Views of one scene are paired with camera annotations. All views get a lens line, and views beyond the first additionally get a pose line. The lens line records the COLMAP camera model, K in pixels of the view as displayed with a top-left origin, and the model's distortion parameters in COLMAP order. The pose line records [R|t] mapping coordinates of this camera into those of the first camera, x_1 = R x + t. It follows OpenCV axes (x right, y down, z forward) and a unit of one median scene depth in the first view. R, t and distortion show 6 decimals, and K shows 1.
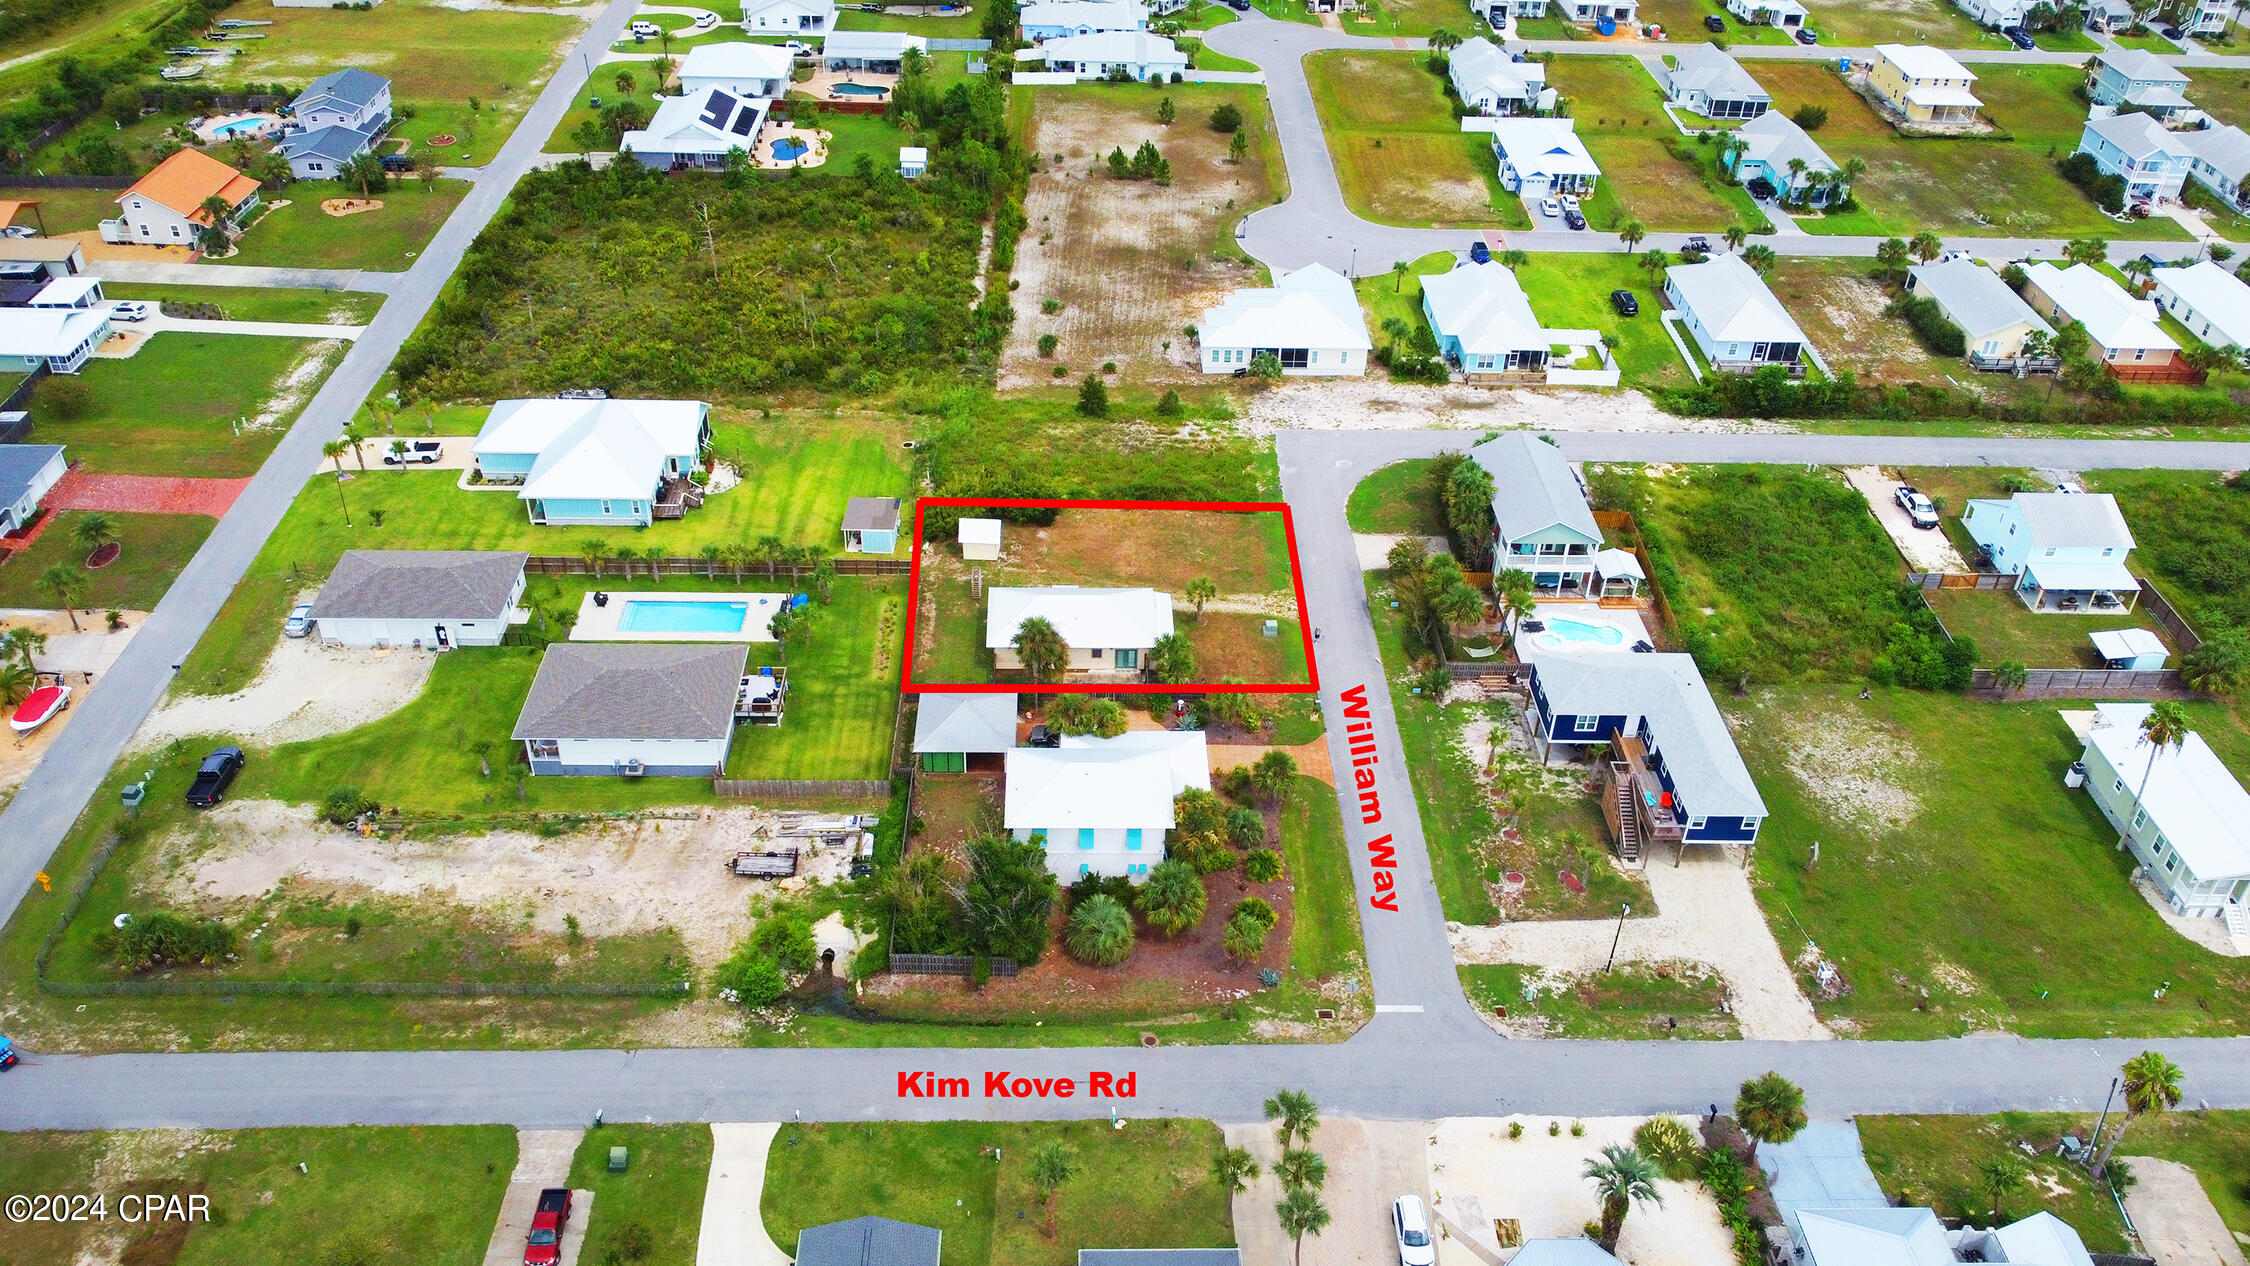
lens RADIAL K [[1733.8, 0, 1144.6], [0, 1733.8, 632.2], [0, 0, 1]] dist [0.002010, -0.002581]
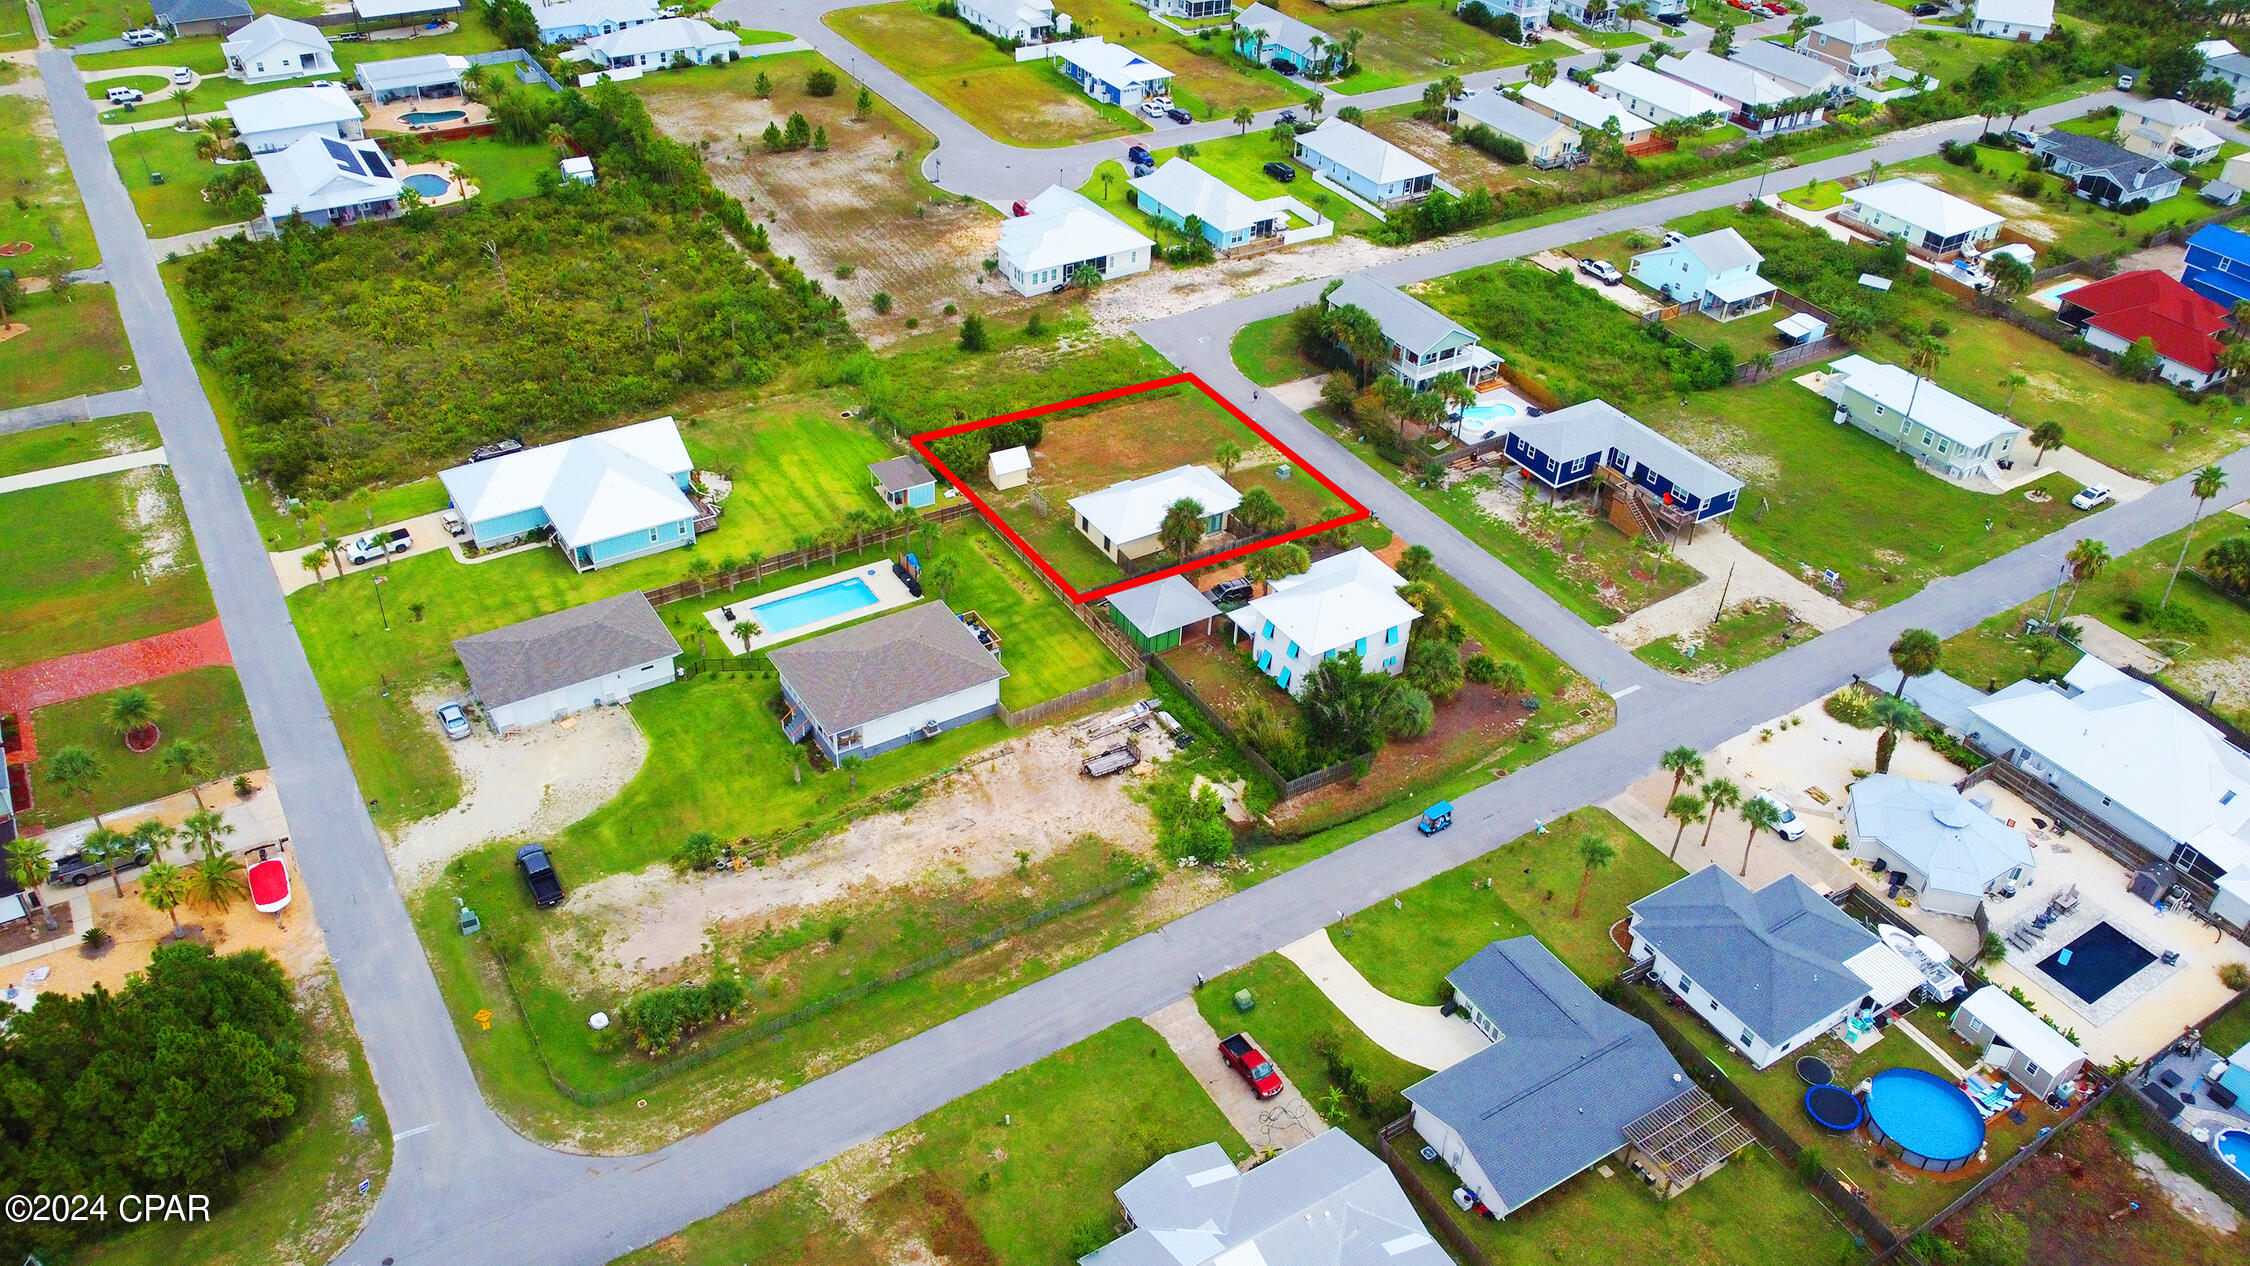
lens RADIAL K [[1672.5, 0, 1125.0], [0, 1672.5, 633.0], [0, 0, 1]] dist [-0.001092, -0.004566]
pose [[0.863171, -0.293972, 0.410508, -0.407902], [0.281216, 0.955157, 0.092695, -0.026385], [-0.419349, 0.035429, 0.907133, 0.018942]]
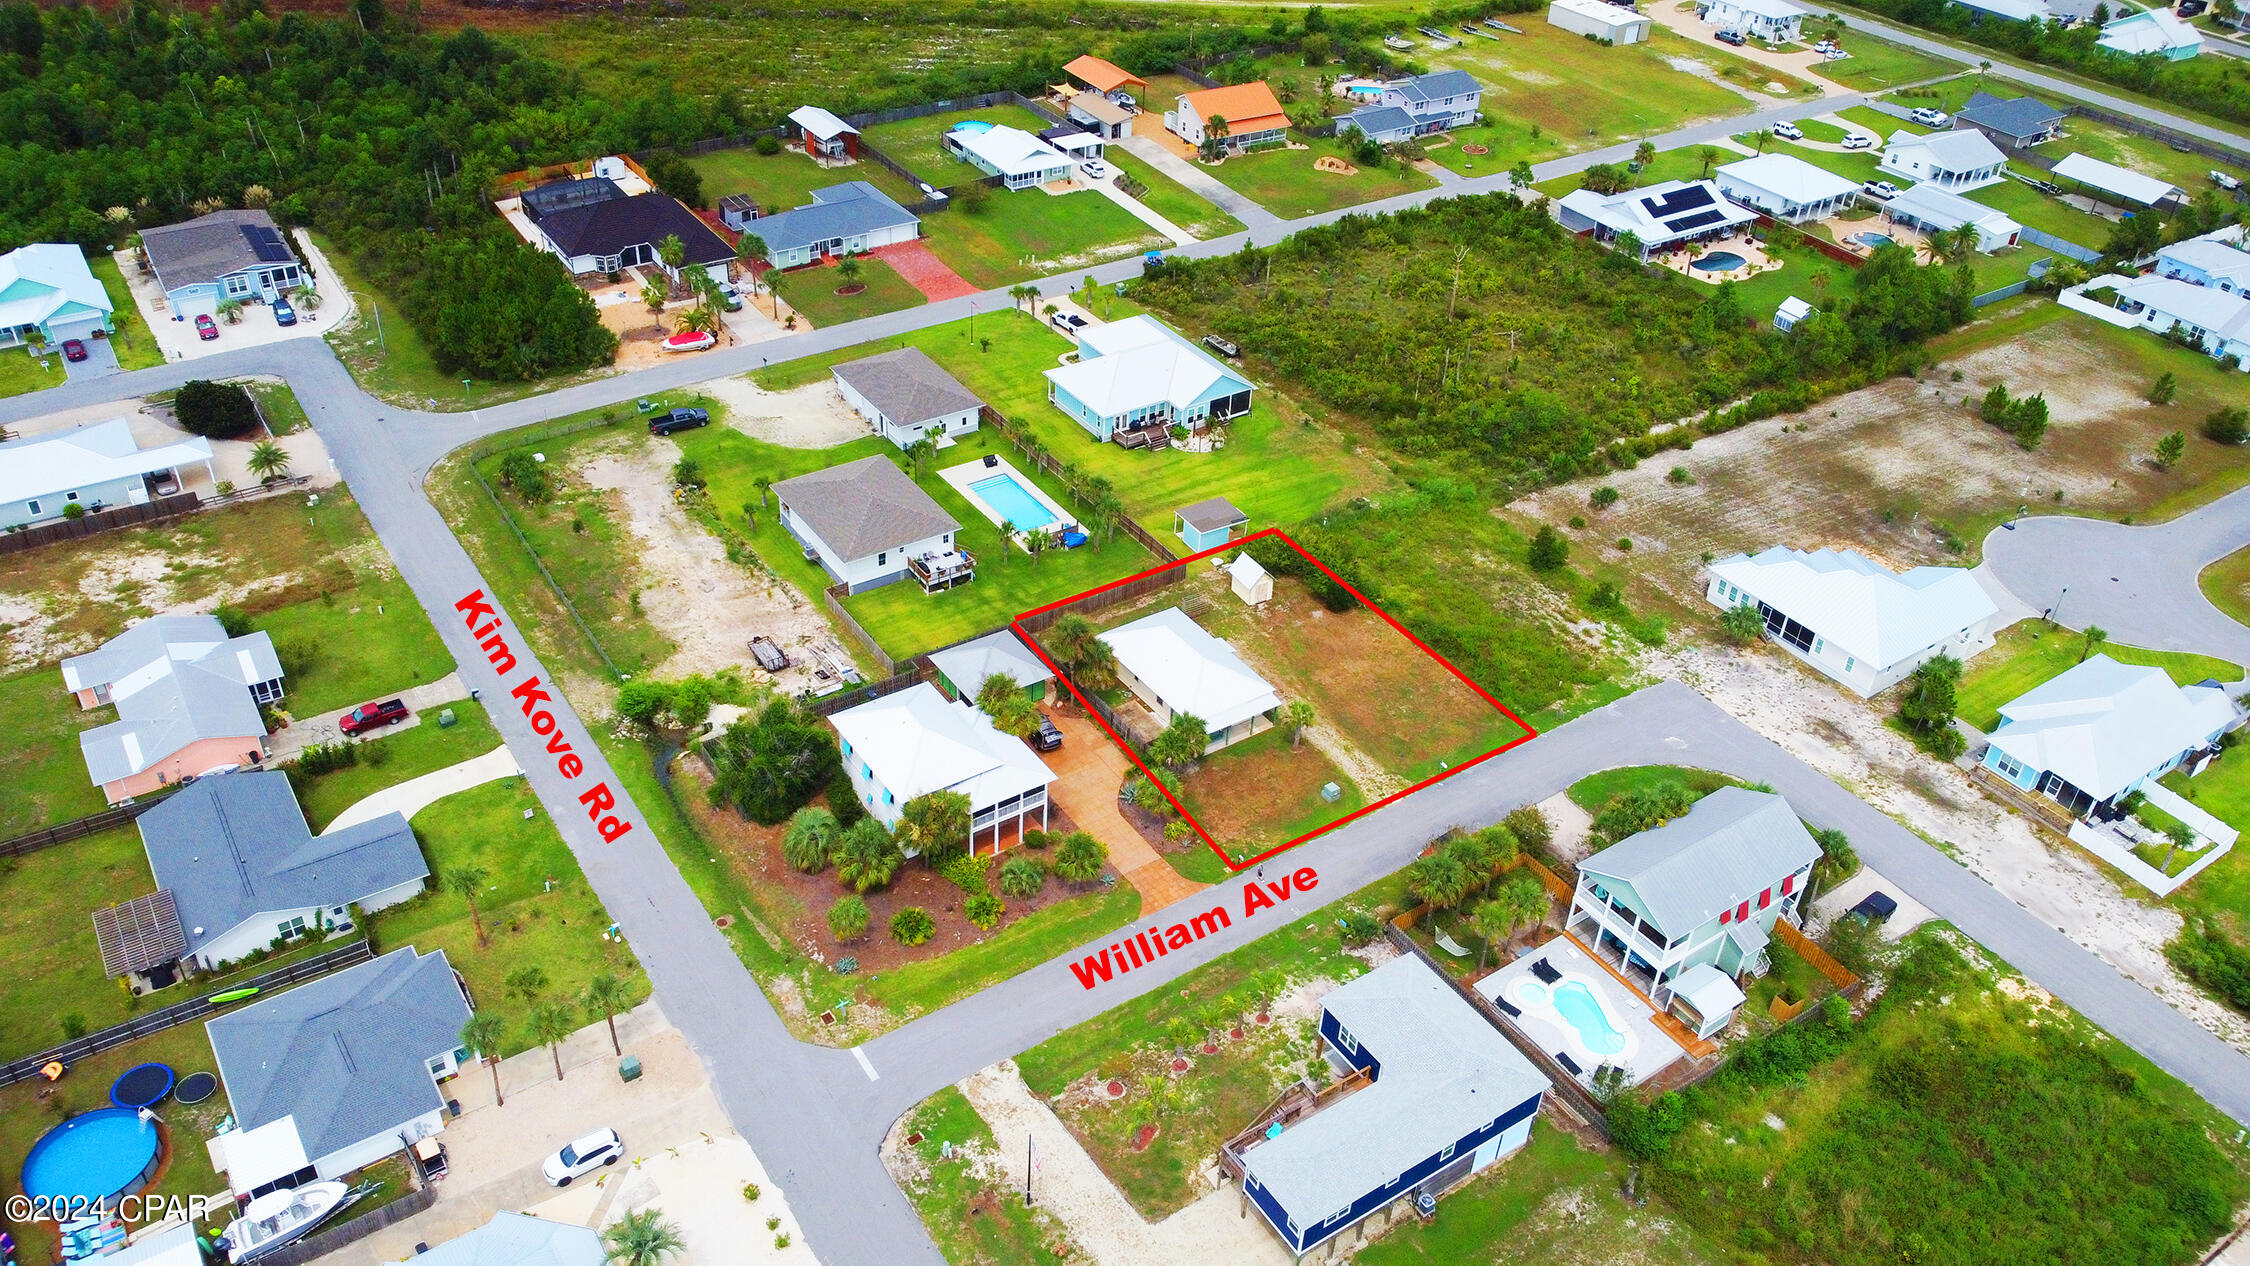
lens RADIAL K [[1733.8, 0, 1144.6], [0, 1733.8, 632.2], [0, 0, 1]] dist [0.002010, -0.002581]
pose [[0.541167, 0.477565, -0.692149, 0.480097], [-0.514084, 0.839253, 0.177119, -0.144348], [0.665474, 0.259972, 0.699685, 0.221727]]
